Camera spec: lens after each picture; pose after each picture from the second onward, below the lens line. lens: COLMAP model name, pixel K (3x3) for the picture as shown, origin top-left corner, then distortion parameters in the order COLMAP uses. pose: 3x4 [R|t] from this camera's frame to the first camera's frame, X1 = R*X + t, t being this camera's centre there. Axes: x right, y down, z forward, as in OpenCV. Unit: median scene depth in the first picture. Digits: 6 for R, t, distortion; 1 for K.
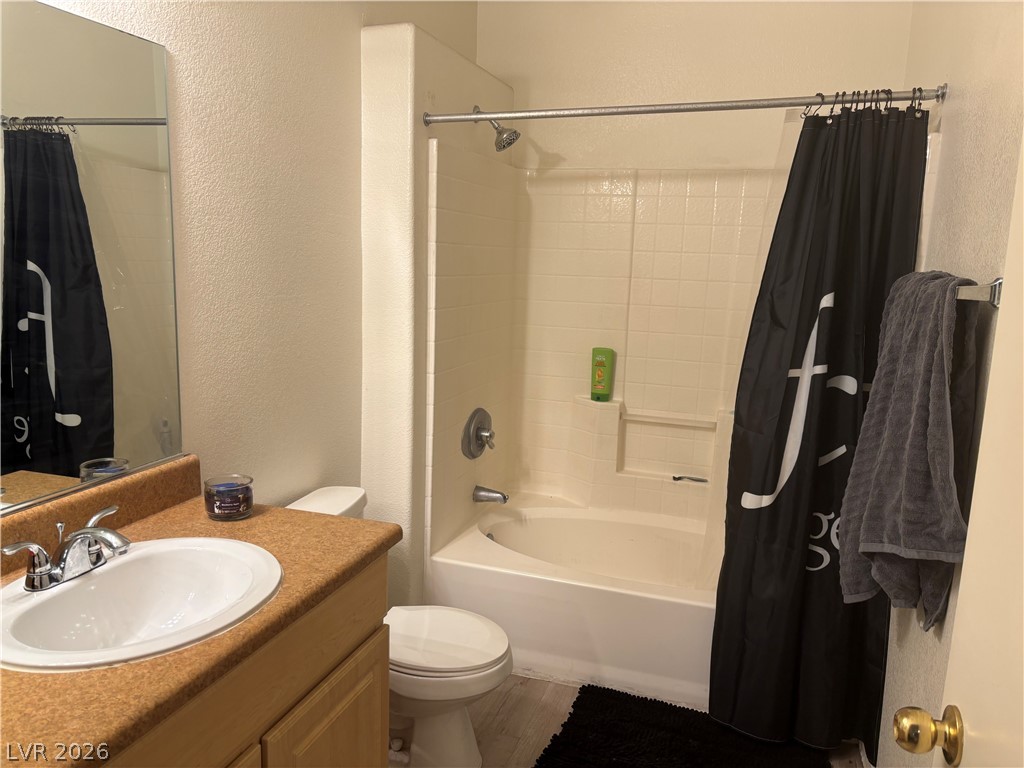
lens RADIAL K [[775.7, 0, 501.5], [0, 775.7, 378.2], [0, 0, 1]] dist [0.045555, -0.055555]
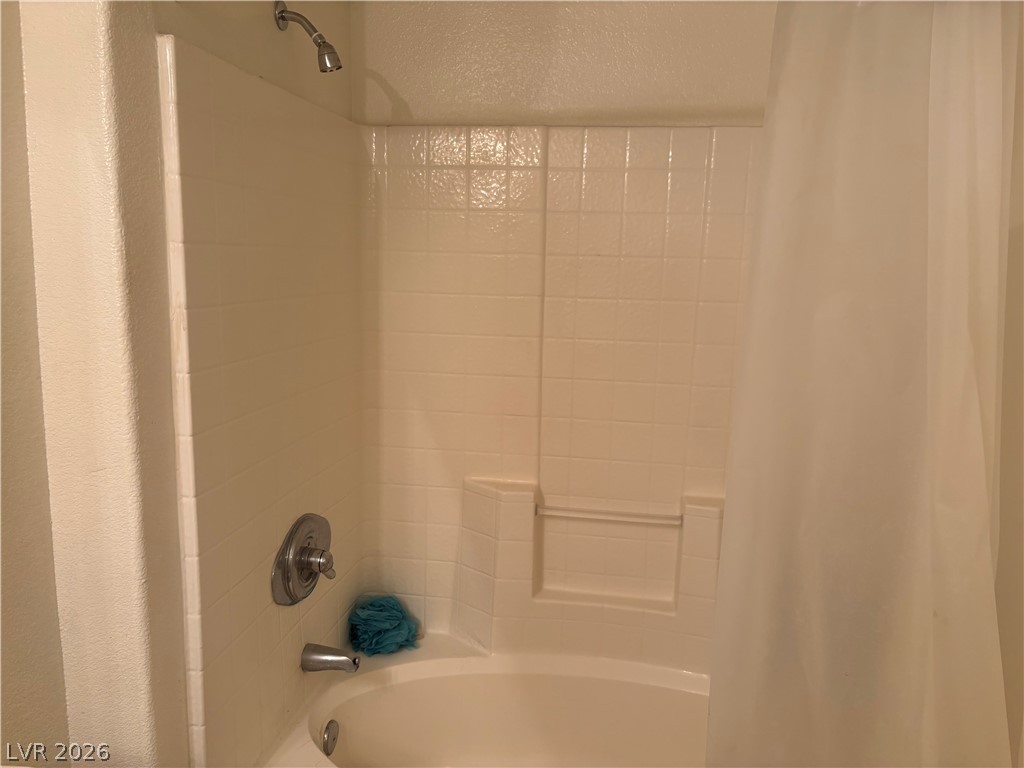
lens RADIAL K [[775.7, 0, 503.3], [0, 775.7, 381.9], [0, 0, 1]] dist [0.045555, -0.055555]
pose [[0.990919, -0.034315, 0.130004, 0.059166], [0.034543, 0.999403, 0.000502, -0.074668], [-0.129944, 0.003993, 0.991513, 0.459065]]
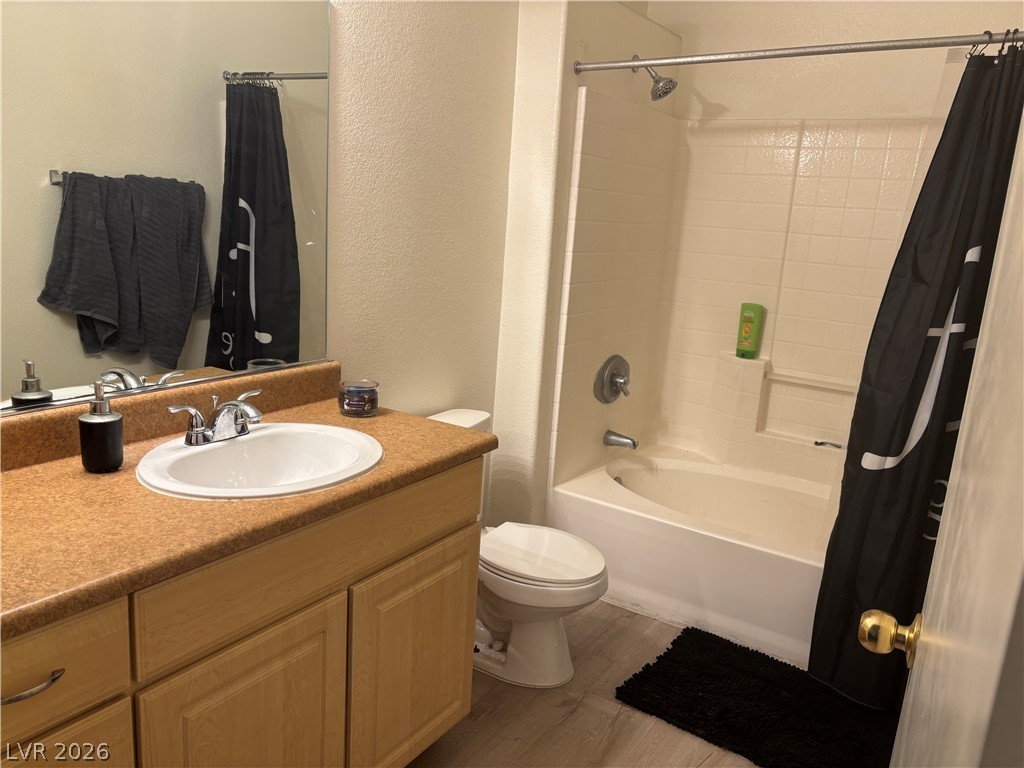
lens RADIAL K [[775.7, 0, 496.7], [0, 775.7, 371.3], [0, 0, 1]] dist [0.045555, -0.055555]
pose [[0.965739, 0.082159, -0.246167, 0.087728], [-0.073150, 0.996281, 0.045538, 0.031031], [0.248993, -0.025971, 0.968157, -0.042467]]
